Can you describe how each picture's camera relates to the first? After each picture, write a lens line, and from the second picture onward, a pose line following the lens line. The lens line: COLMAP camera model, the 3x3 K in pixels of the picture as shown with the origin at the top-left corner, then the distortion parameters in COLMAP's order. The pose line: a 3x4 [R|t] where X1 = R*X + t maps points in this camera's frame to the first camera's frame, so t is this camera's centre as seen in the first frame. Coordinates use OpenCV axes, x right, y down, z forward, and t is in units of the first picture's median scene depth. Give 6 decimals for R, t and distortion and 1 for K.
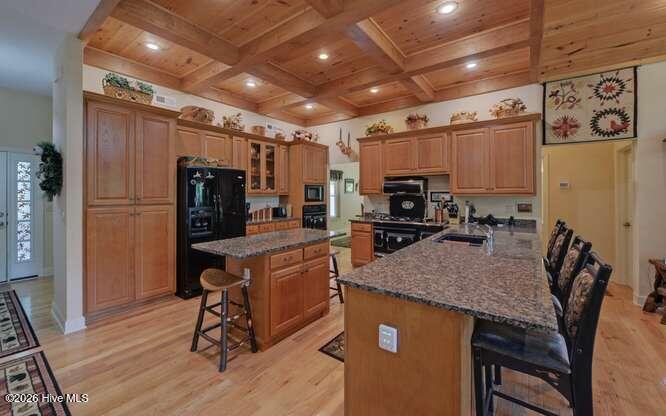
lens RADIAL K [[265.0, 0, 337.6], [0, 265.0, 186.9], [0, 0, 1]] dist [-0.018419, 0.000742]
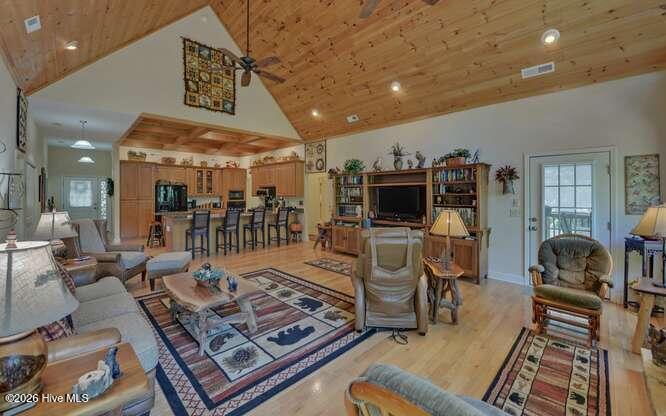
lens RADIAL K [[265.0, 0, 330.1], [0, 265.0, 197.9], [0, 0, 1]] dist [-0.018419, 0.000742]
pose [[0.986132, 0.004031, -0.165911, 0.973150], [0.002235, 0.999292, 0.037565, -0.028375], [0.165945, -0.037415, 0.985425, -0.803871]]
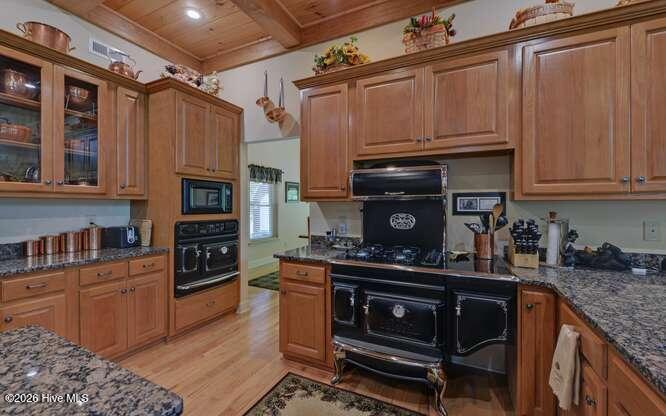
lens RADIAL K [[265.0, 0, 336.1], [0, 265.0, 204.9], [0, 0, 1]] dist [-0.018419, 0.000742]
pose [[0.981204, 0.002768, 0.192955, 0.055938], [-0.008315, 0.999575, 0.027943, 0.026195], [-0.192796, -0.029022, 0.980810, 0.532474]]
